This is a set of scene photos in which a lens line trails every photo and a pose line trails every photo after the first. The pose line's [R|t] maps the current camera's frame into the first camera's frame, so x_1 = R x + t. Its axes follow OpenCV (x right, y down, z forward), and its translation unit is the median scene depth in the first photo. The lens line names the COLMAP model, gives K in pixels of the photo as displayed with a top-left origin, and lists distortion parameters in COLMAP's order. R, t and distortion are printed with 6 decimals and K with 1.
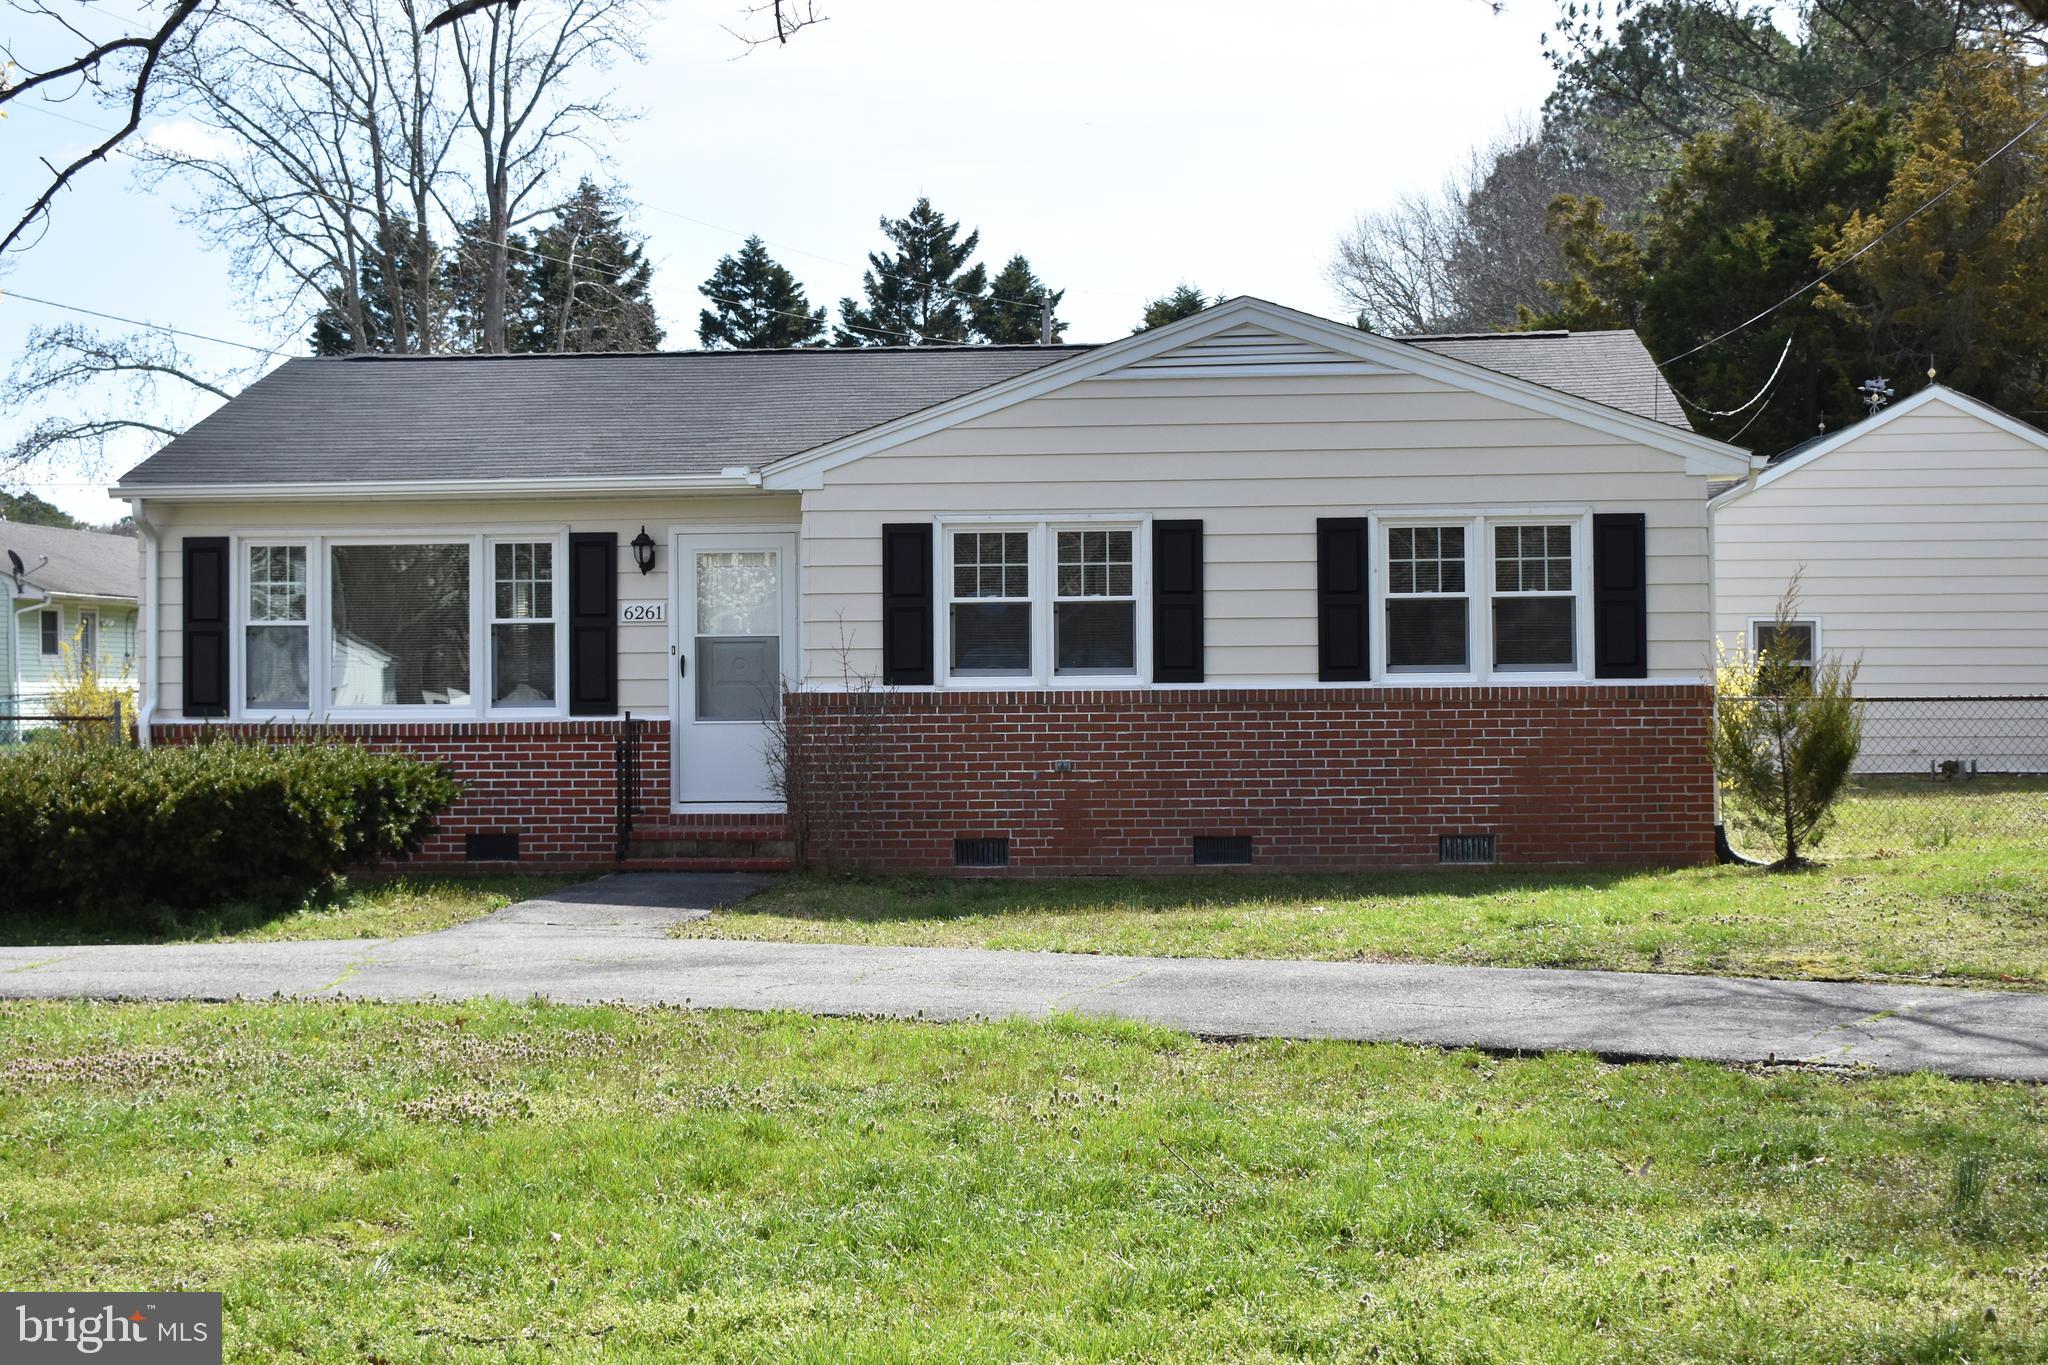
lens RADIAL K [[2498.2, 0, 1010.2], [0, 2498.2, 667.5], [0, 0, 1]] dist [-0.051499, 0.000000]
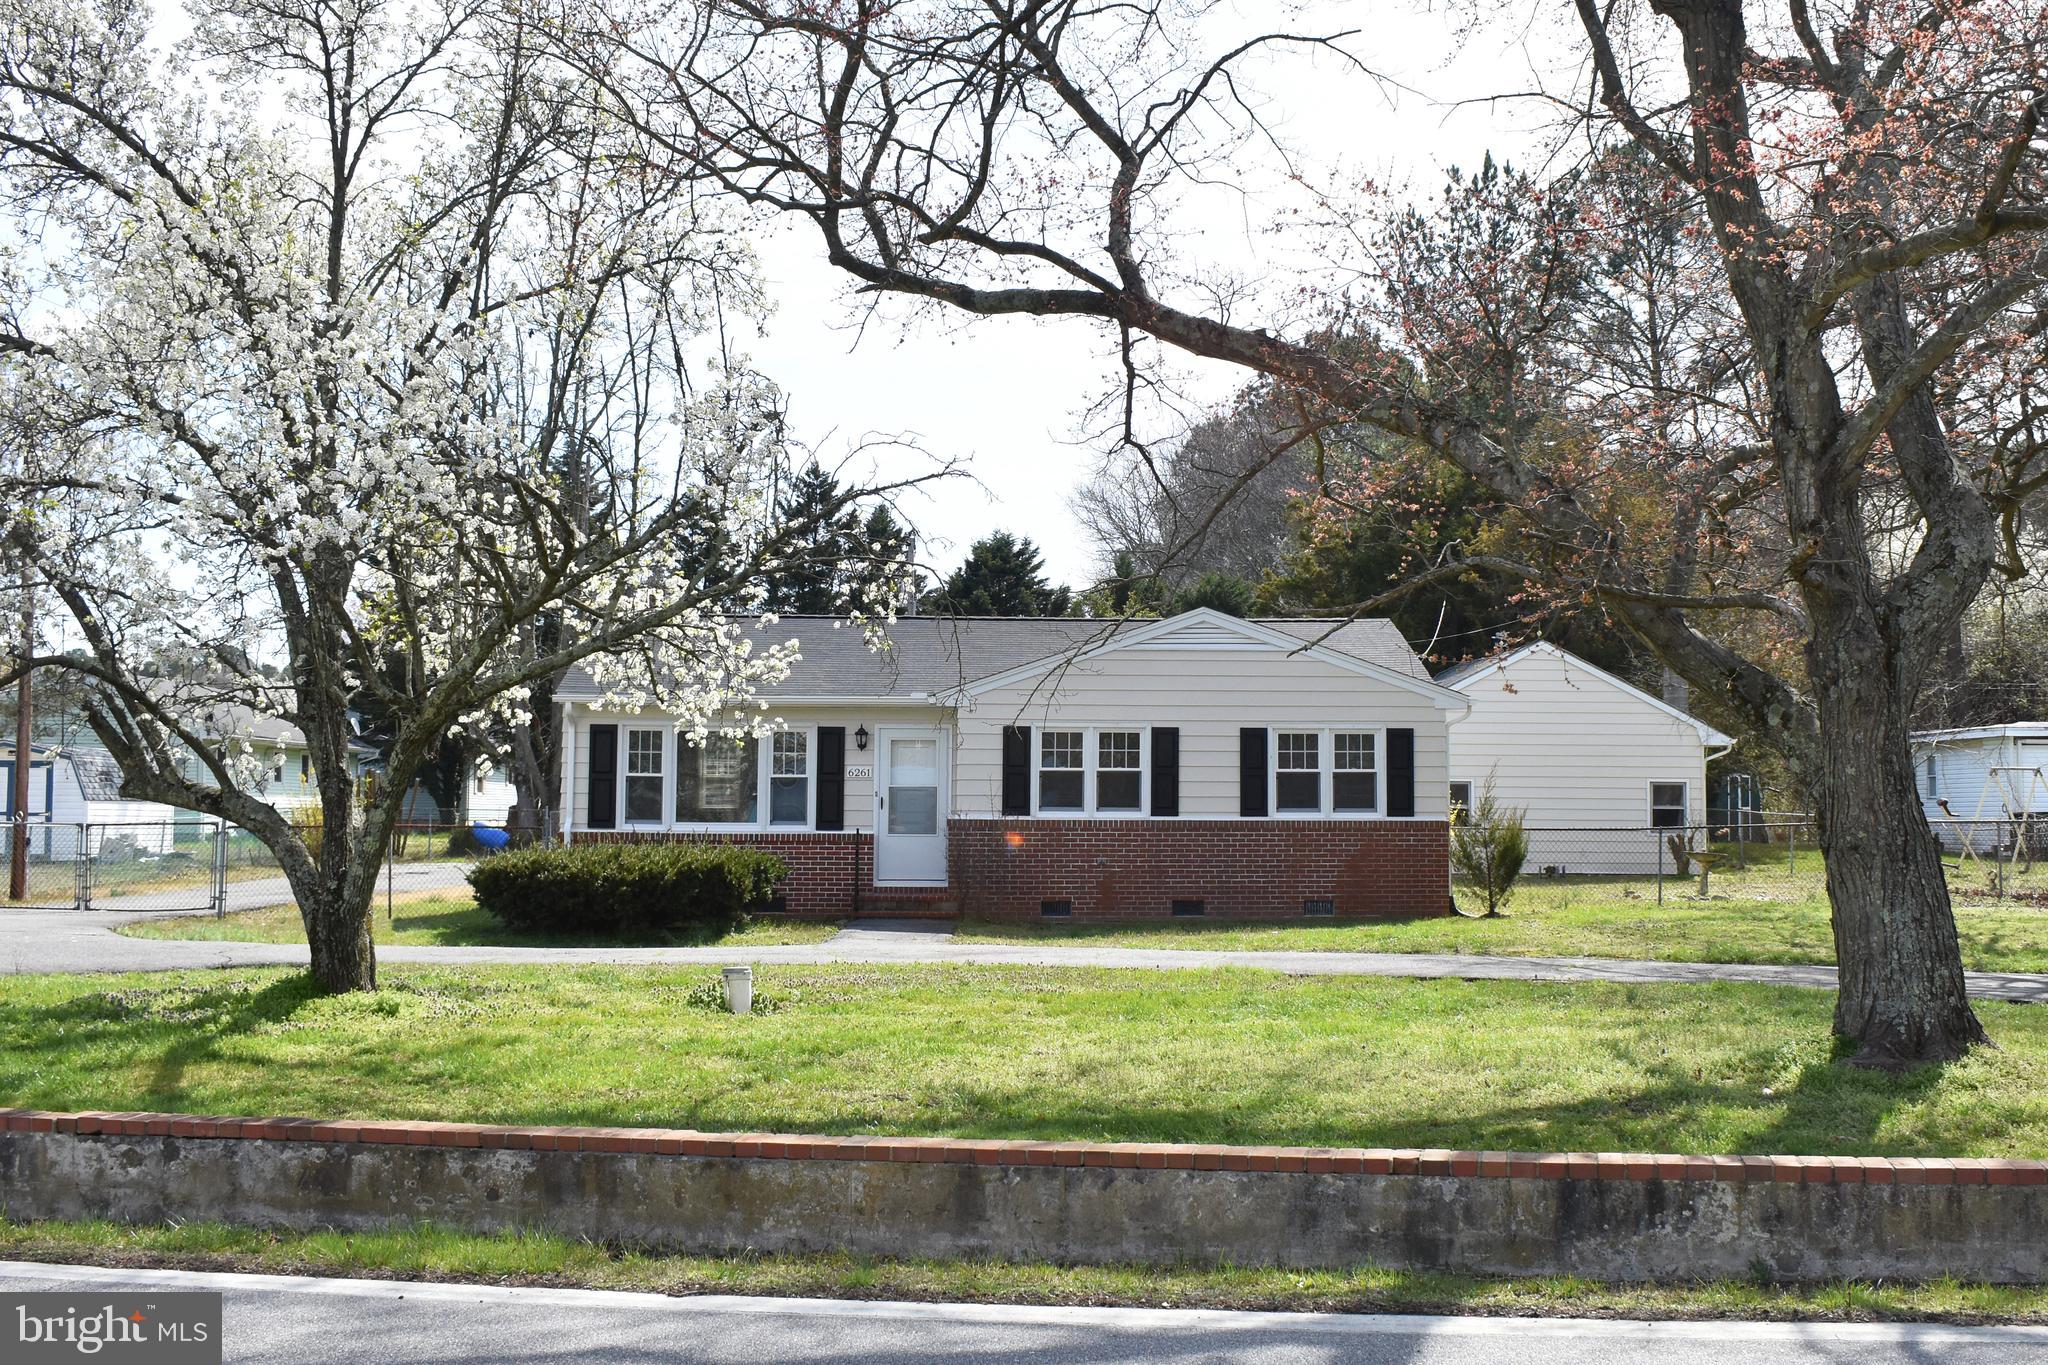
lens RADIAL K [[1906.1, 0, 1037.4], [0, 1906.1, 690.3], [0, 0, 1]] dist [-0.084285, 0.000000]
pose [[0.992959, 0.020157, 0.116731, -0.186556], [-0.013561, 0.998281, -0.057027, -0.005147], [-0.117680, 0.055043, 0.991525, -0.371618]]
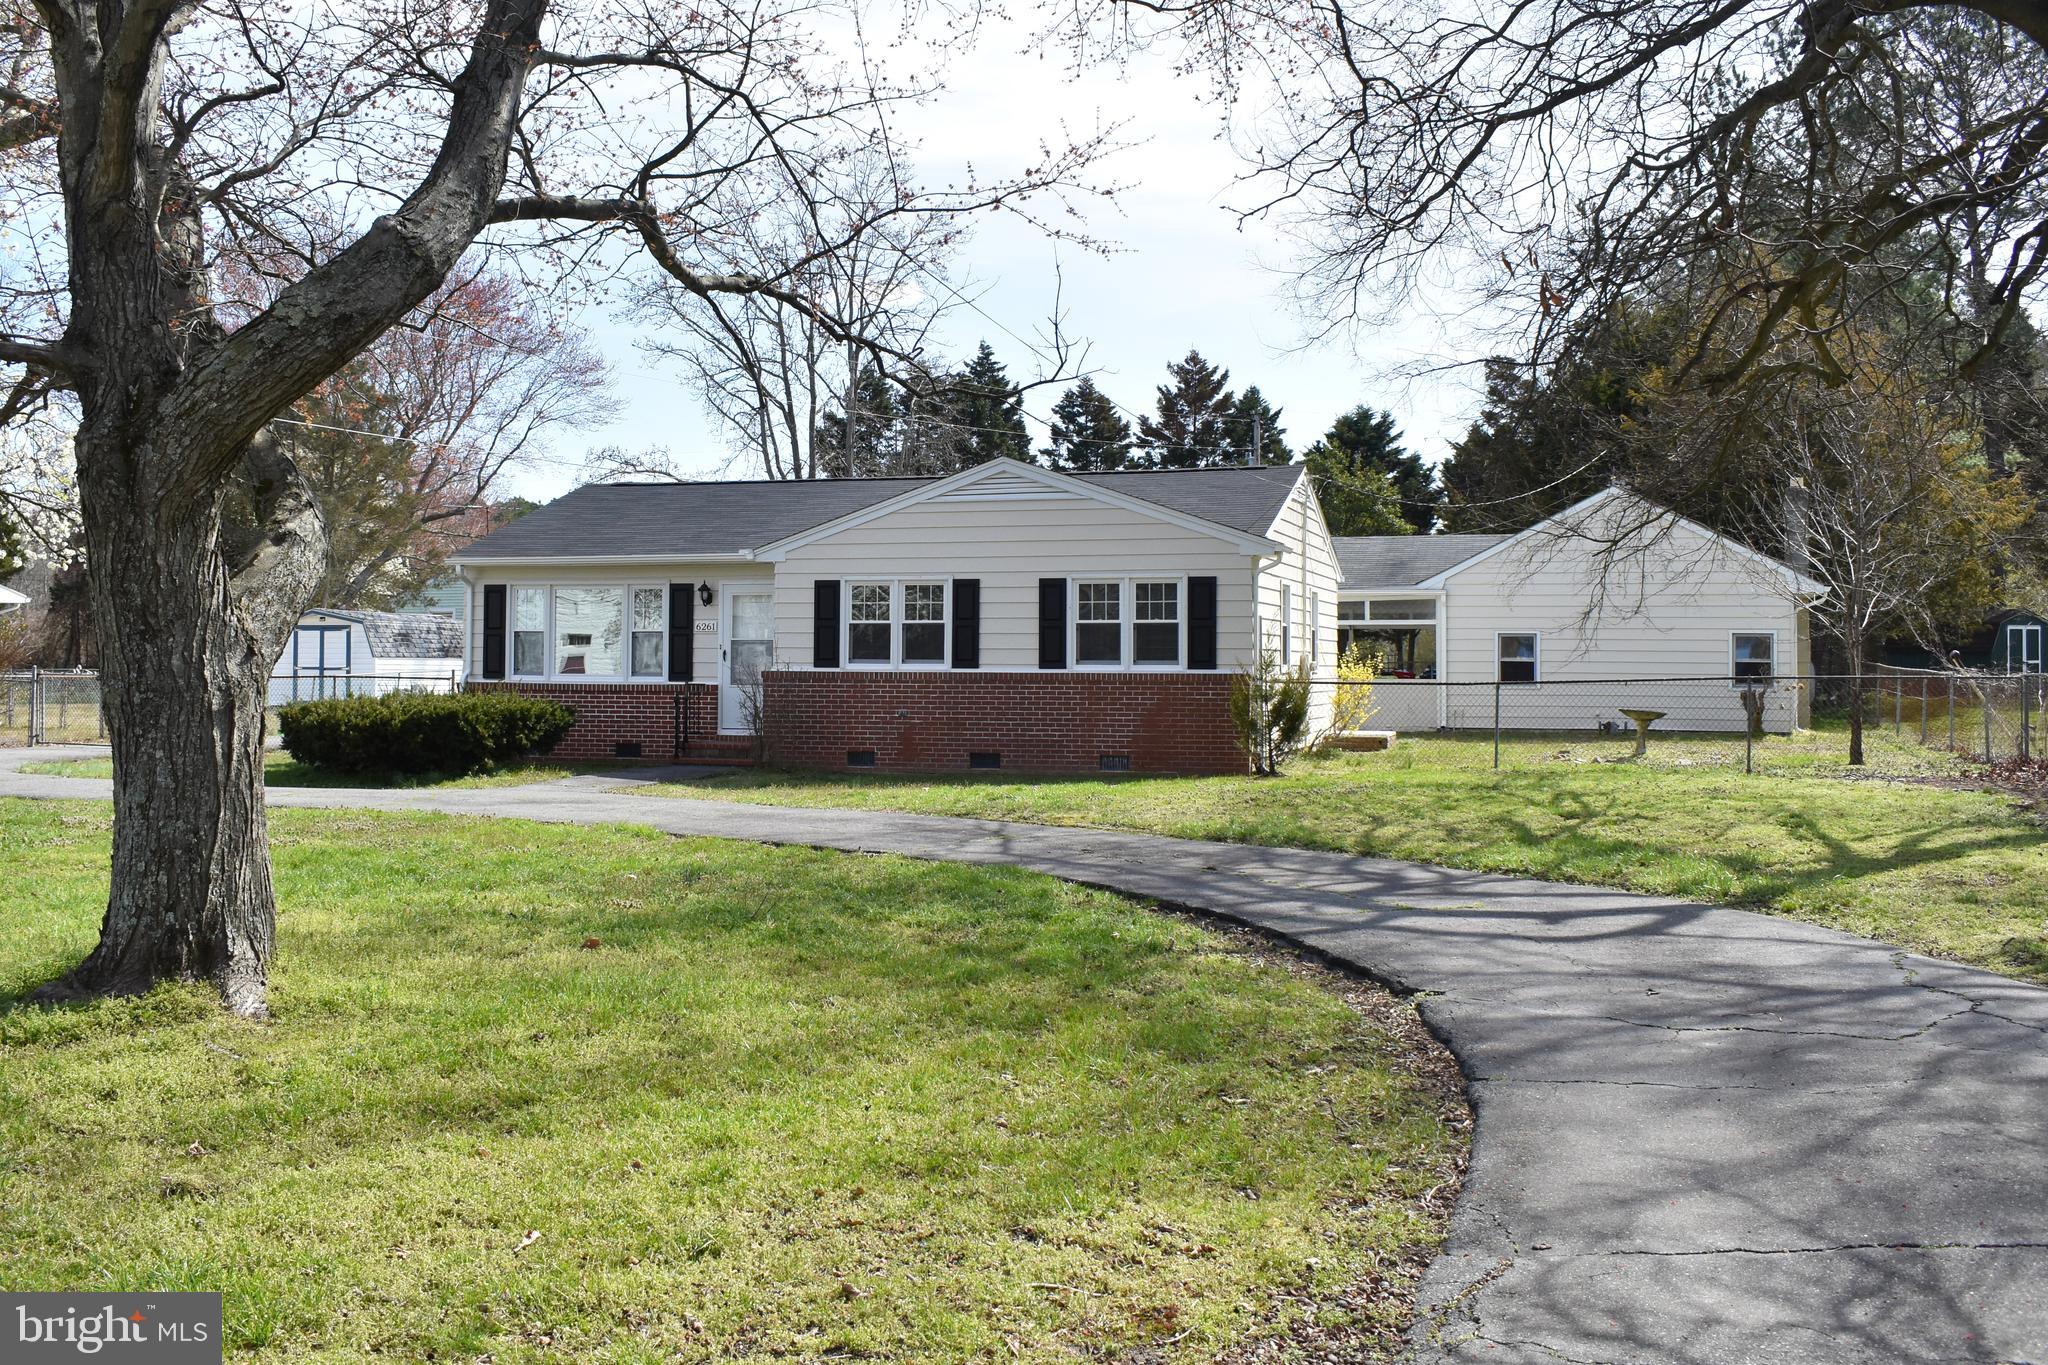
lens RADIAL K [[1664.0, 0, 1030.8], [0, 1664.0, 660.1], [0, 0, 1]] dist [-0.087581, -0.005035]
pose [[0.982597, 0.012630, -0.185321, 0.333075], [-0.011511, 0.999908, 0.007112, -0.009000], [0.185394, -0.004855, 0.982652, -0.180969]]
